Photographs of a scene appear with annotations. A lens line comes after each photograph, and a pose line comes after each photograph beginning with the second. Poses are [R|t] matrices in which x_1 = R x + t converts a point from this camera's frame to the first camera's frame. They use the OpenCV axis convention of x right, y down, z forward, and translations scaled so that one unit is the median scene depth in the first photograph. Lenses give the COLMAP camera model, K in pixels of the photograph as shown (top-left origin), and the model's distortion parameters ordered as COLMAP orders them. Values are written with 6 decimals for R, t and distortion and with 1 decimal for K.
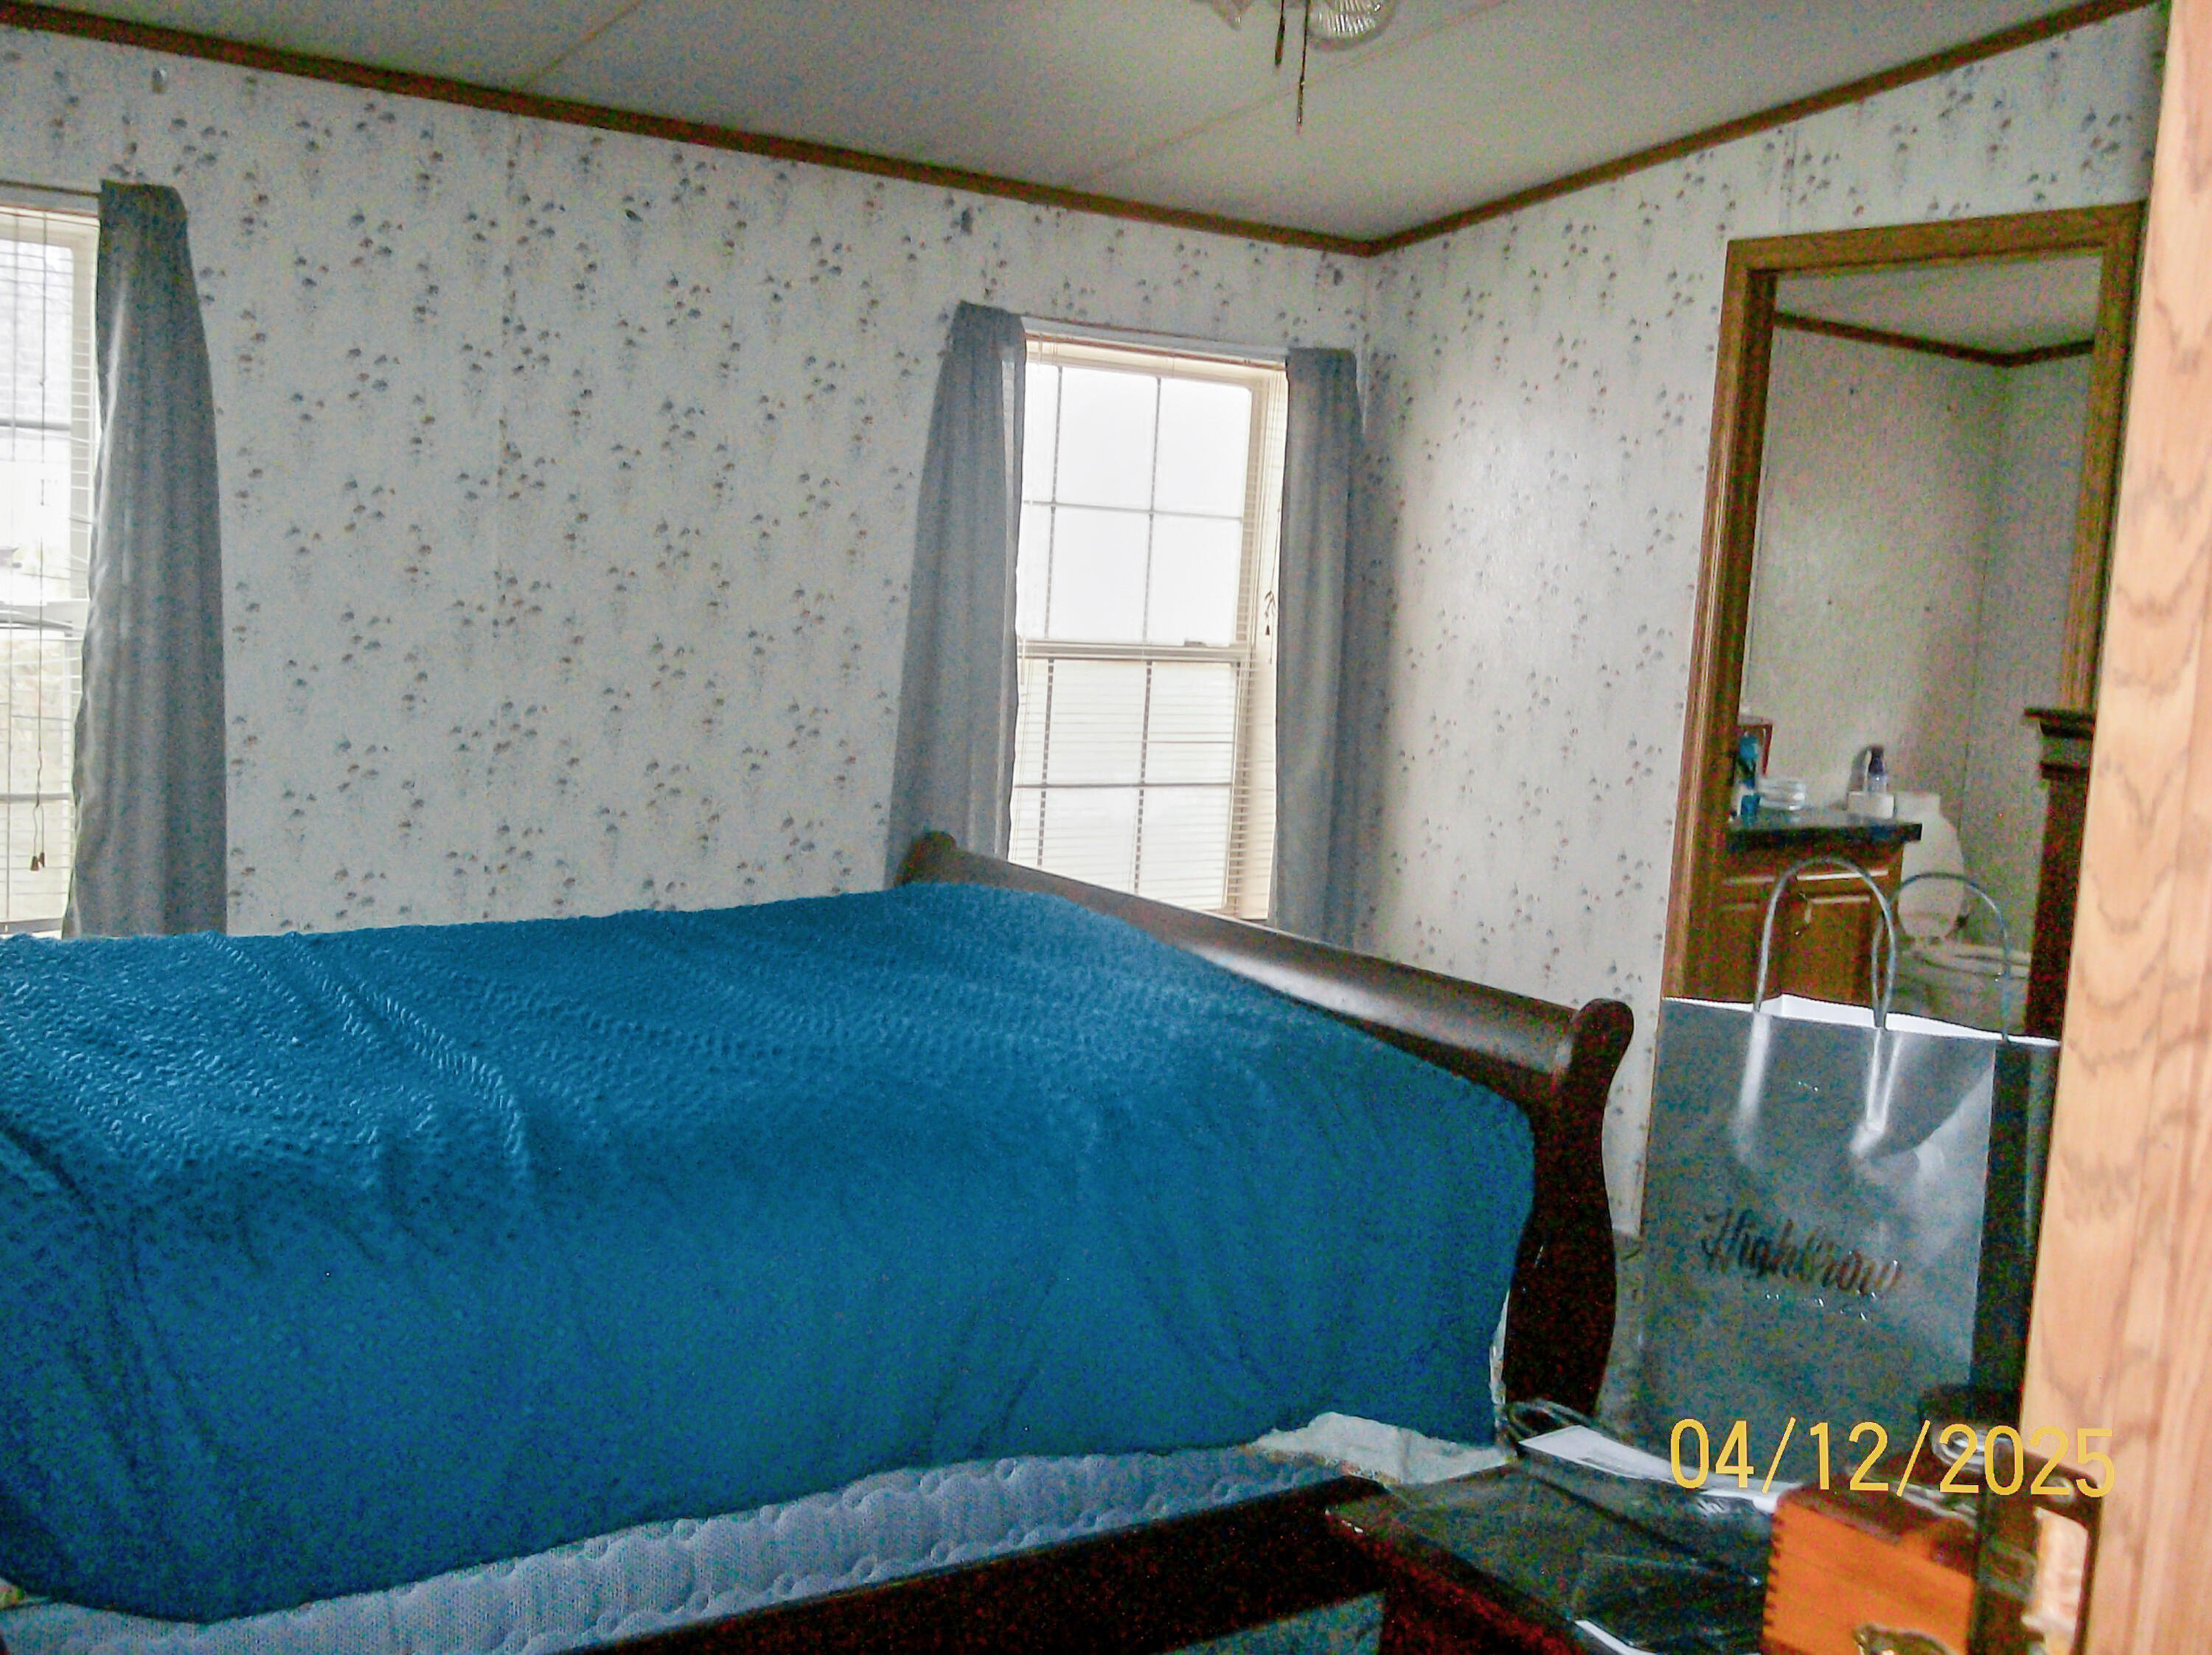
lens RADIAL K [[2307.8, 0, 1130.7], [0, 2307.8, 822.8], [0, 0, 1]] dist [-0.014915, 0.016508]
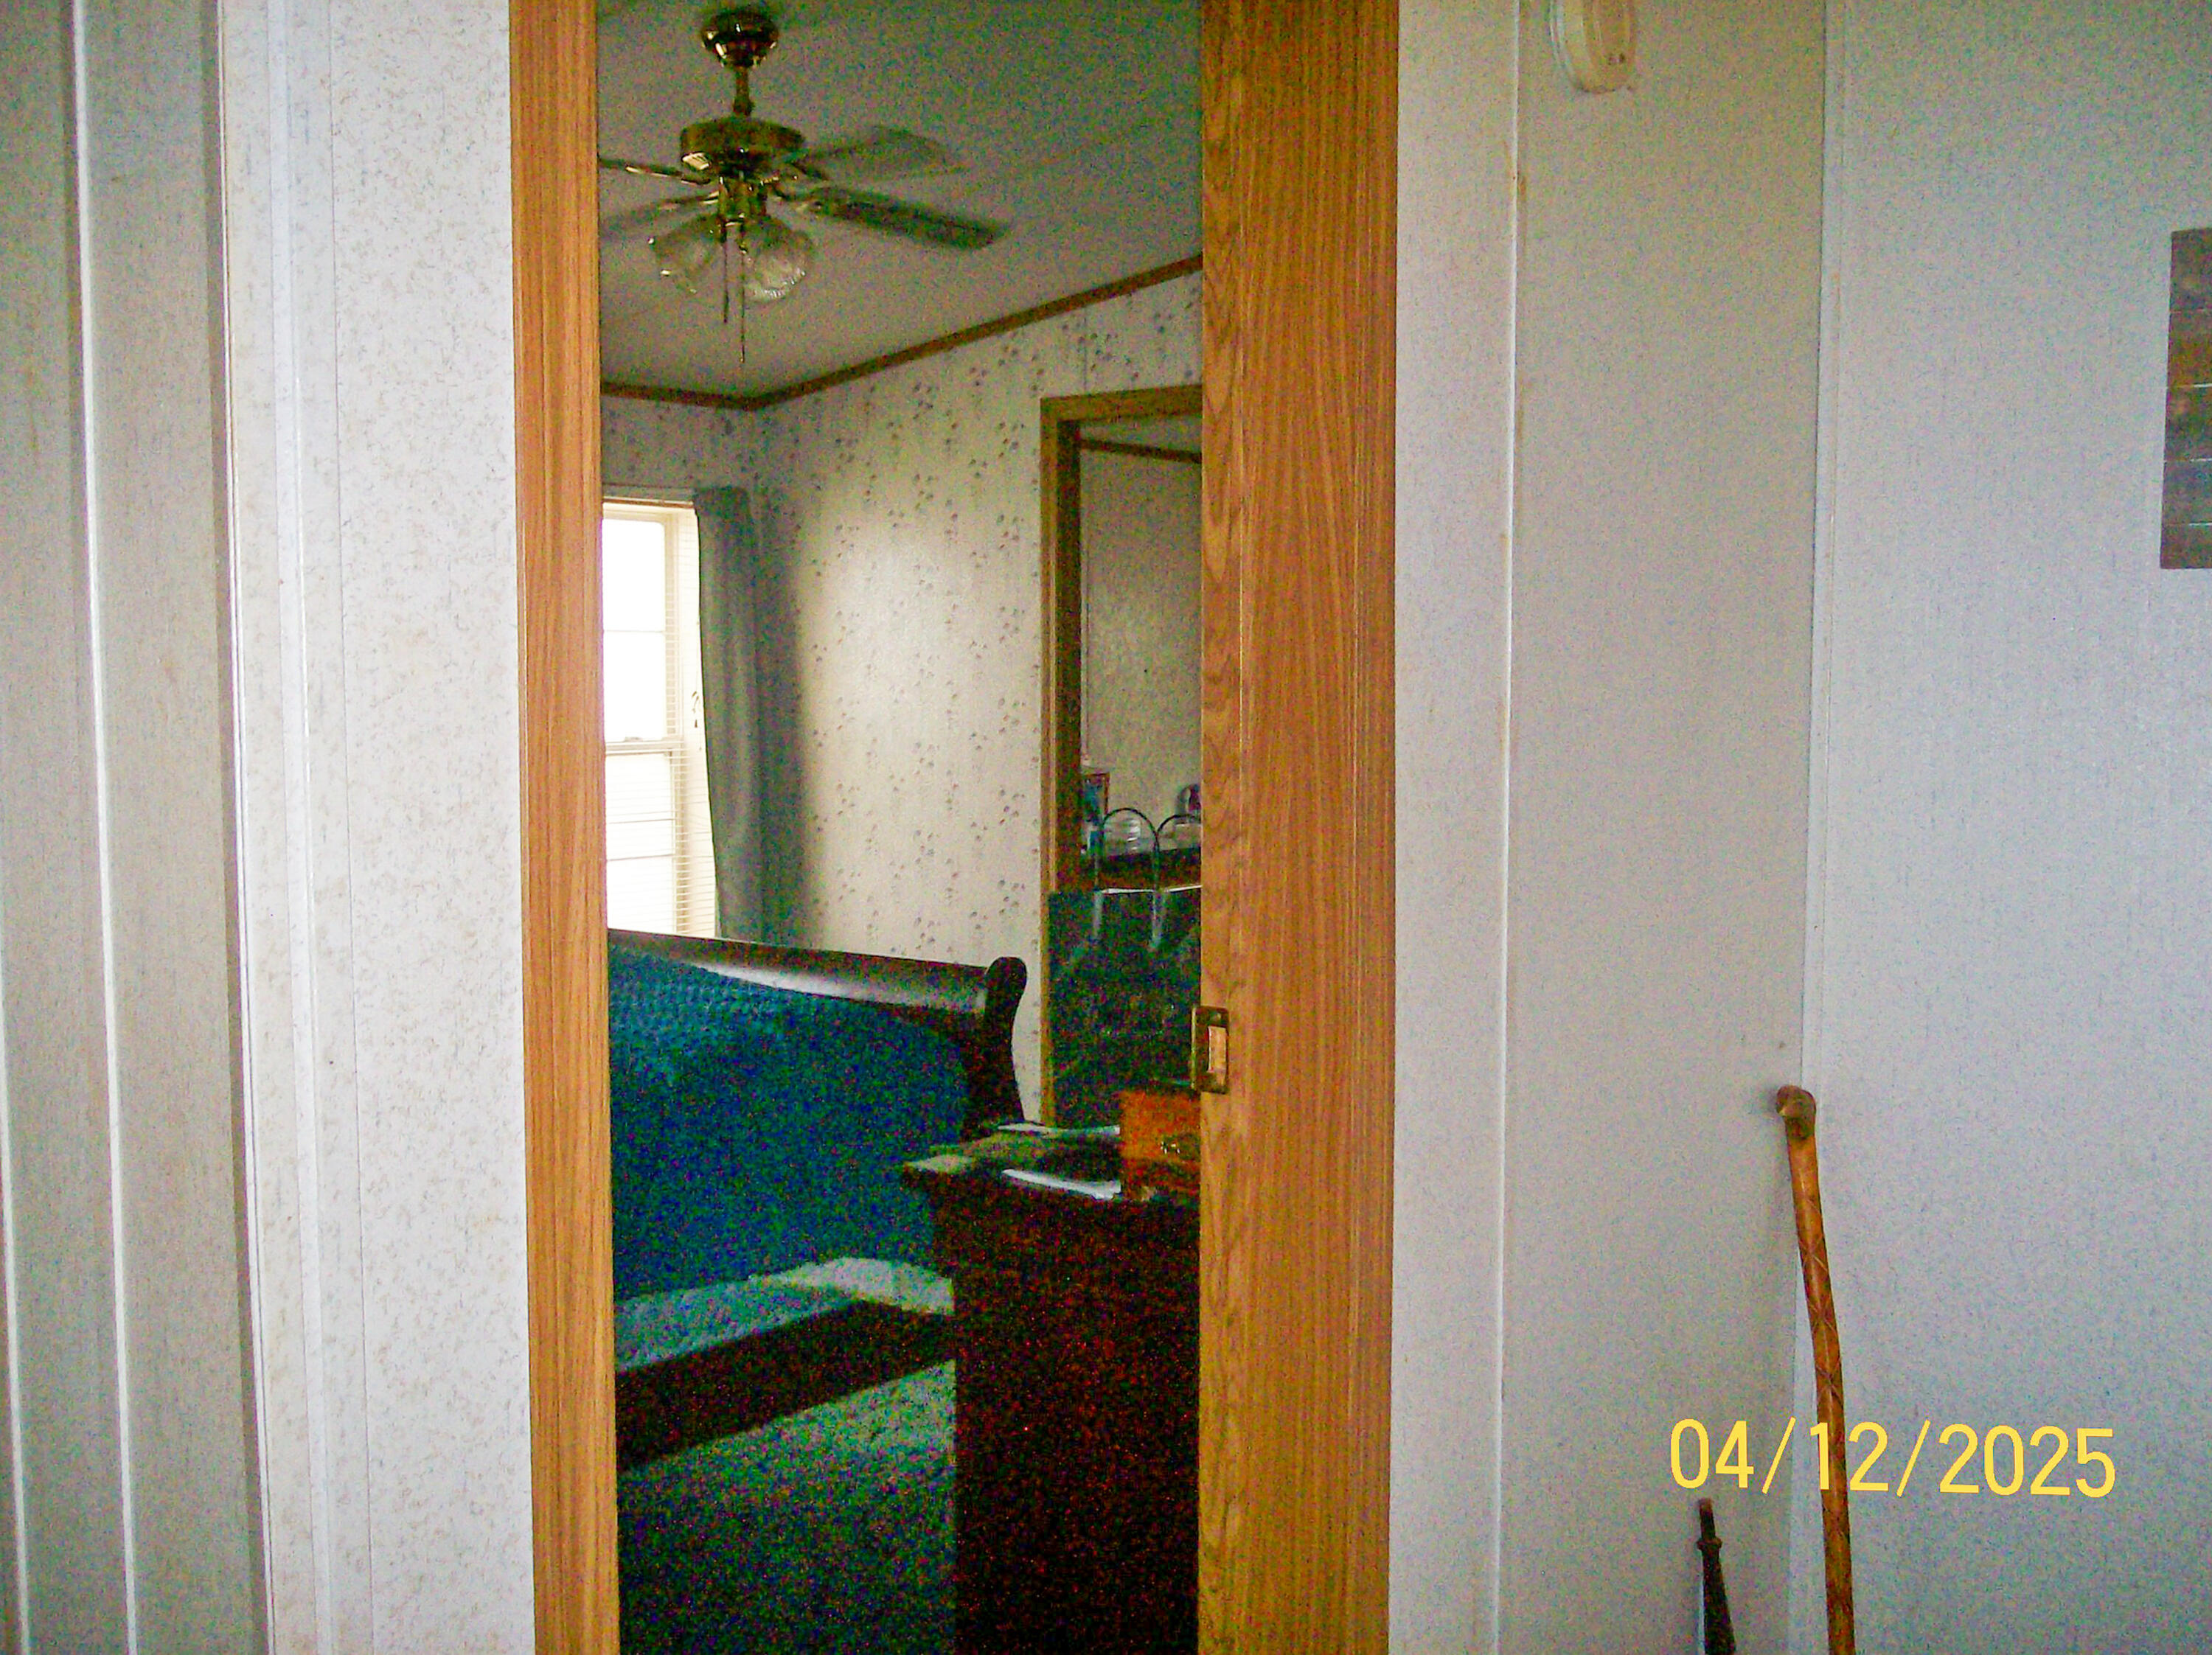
lens RADIAL K [[2307.8, 0, 1130.7], [0, 2307.8, 822.8], [0, 0, 1]] dist [-0.014915, 0.016508]
pose [[0.959190, -0.077971, 0.271799, -0.059385], [0.088114, 0.995789, -0.025296, 0.020180], [-0.268682, 0.048214, 0.962022, -0.234327]]
